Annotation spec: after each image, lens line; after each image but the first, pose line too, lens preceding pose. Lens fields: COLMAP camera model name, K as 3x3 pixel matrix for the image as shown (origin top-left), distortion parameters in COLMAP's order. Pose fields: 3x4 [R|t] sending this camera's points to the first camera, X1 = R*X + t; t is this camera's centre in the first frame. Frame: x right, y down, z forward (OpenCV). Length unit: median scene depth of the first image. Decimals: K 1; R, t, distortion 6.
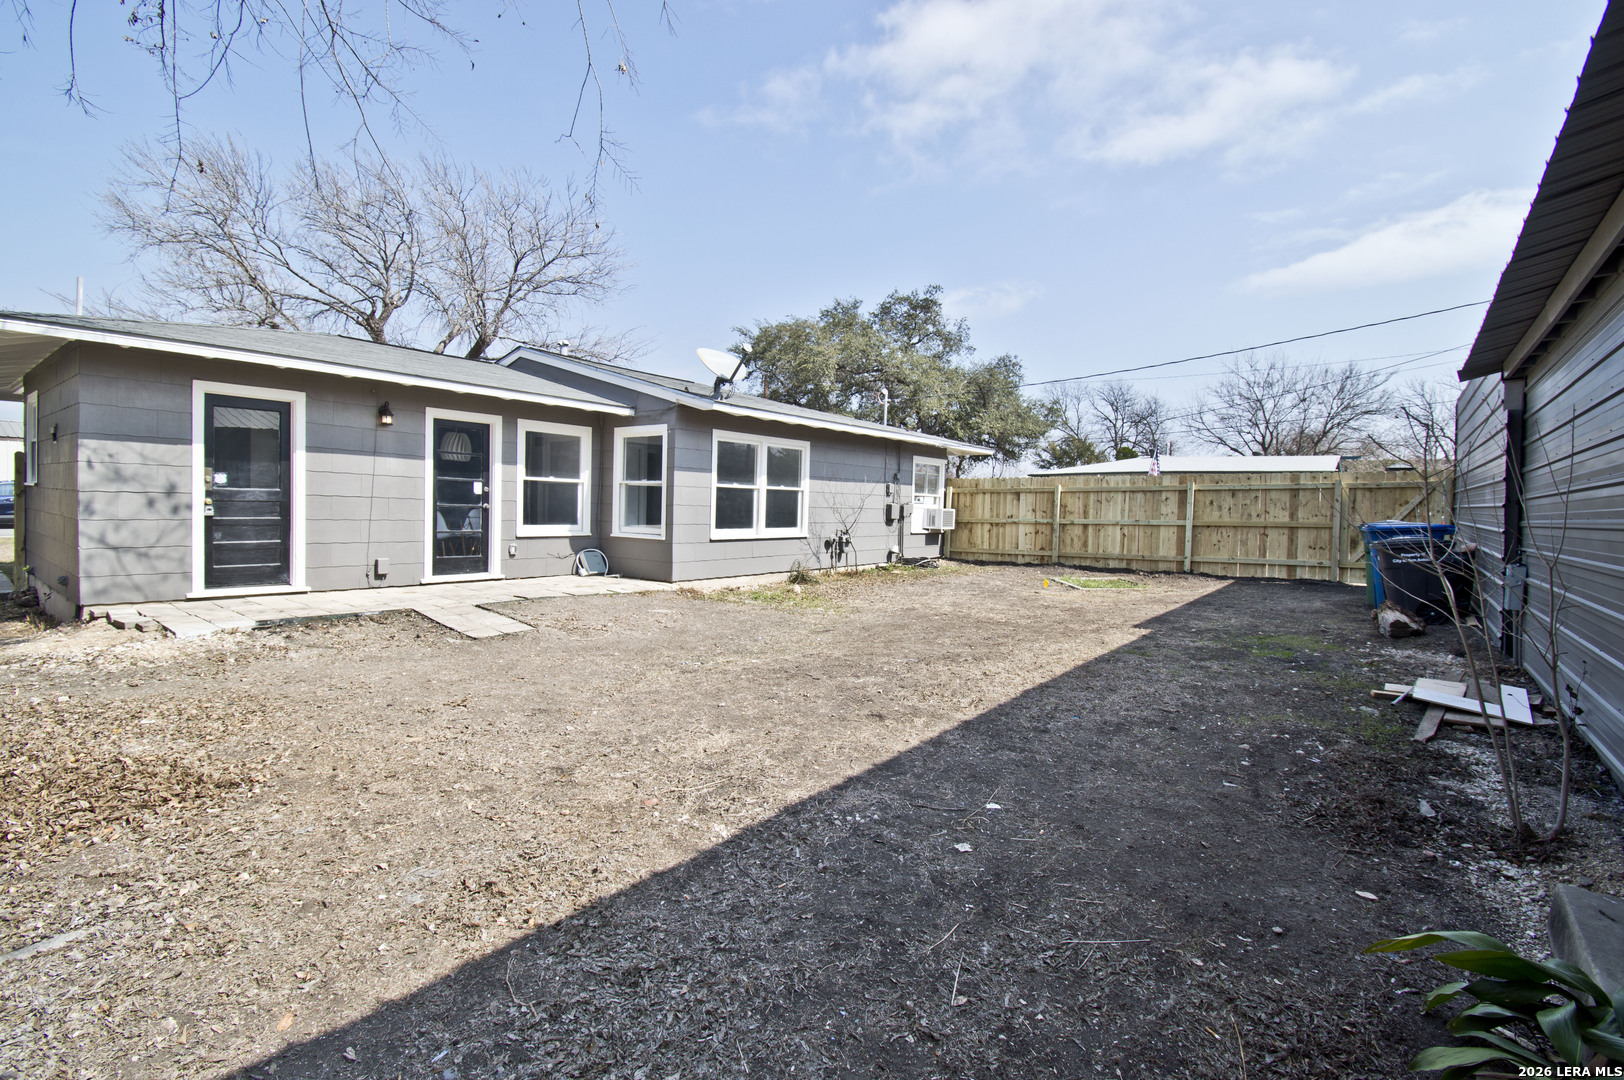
lens RADIAL K [[732.2, 0, 814.0], [0, 732.2, 496.0], [0, 0, 1]] dist [-0.017544, 0.022432]
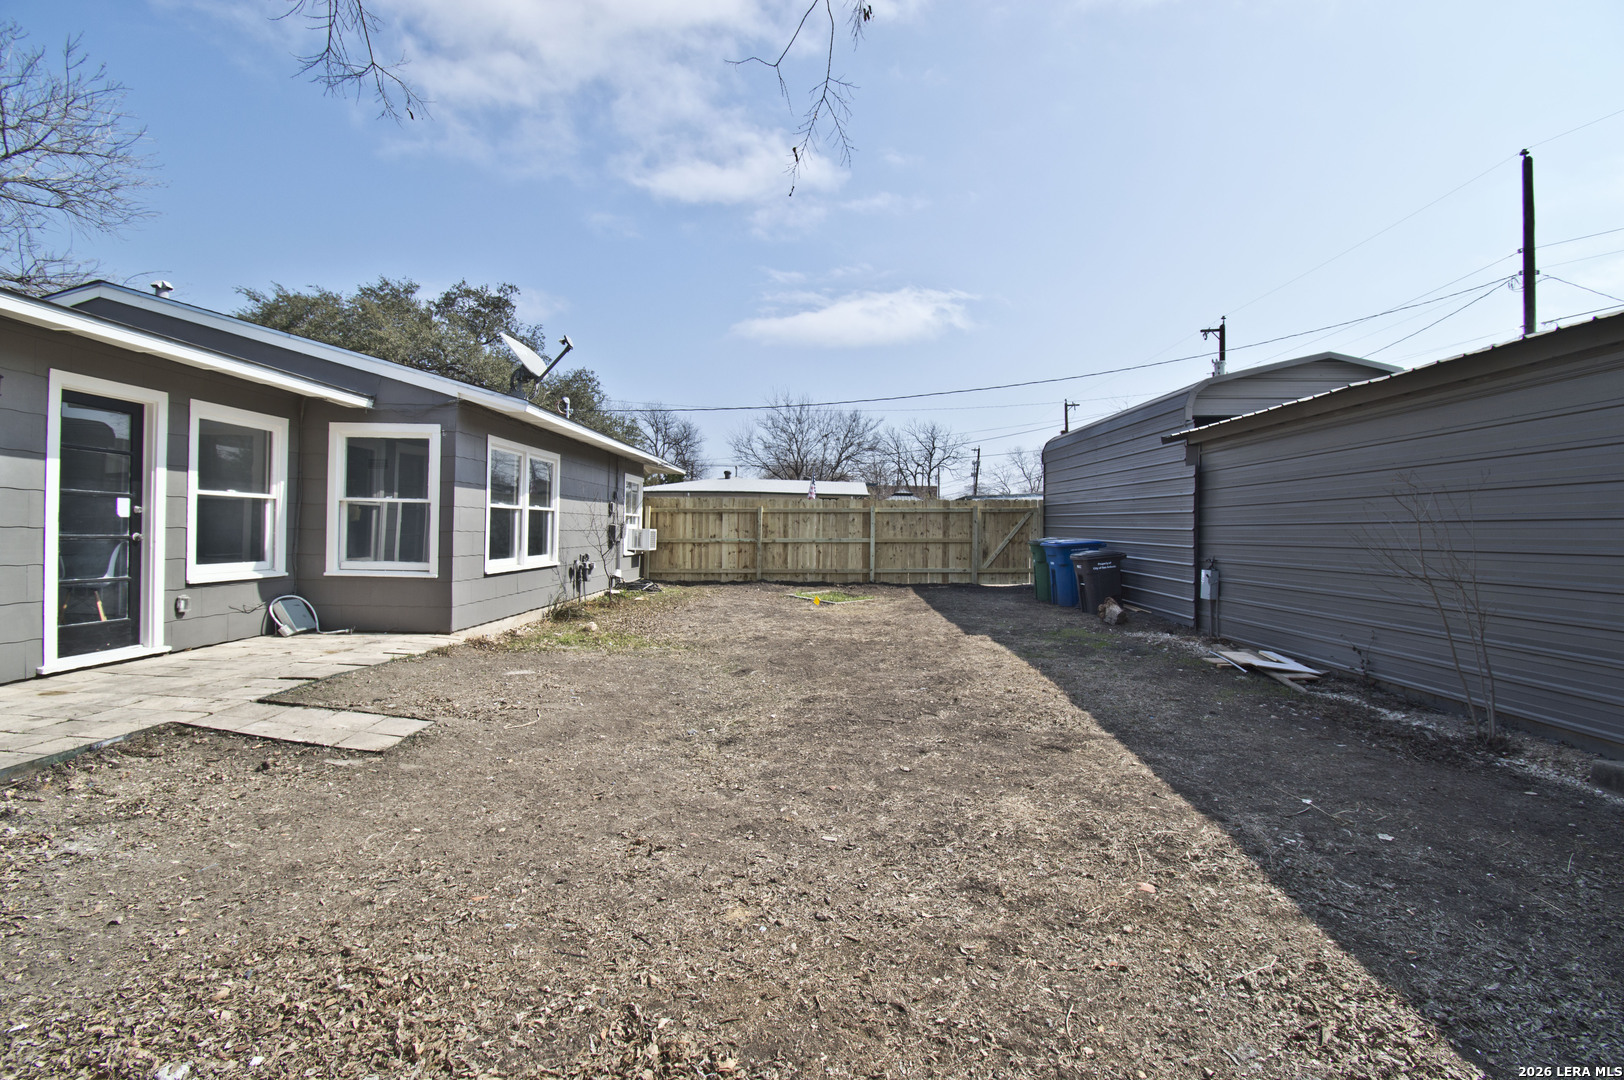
lens RADIAL K [[718.5, 0, 812.0], [0, 718.5, 540.0], [0, 0, 1]] dist [-0.016786, -0.000385]
pose [[0.805184, -0.017426, 0.592769, -0.249271], [-0.007140, 0.999211, 0.039074, -0.008070], [-0.592982, -0.035694, 0.804424, 0.131994]]
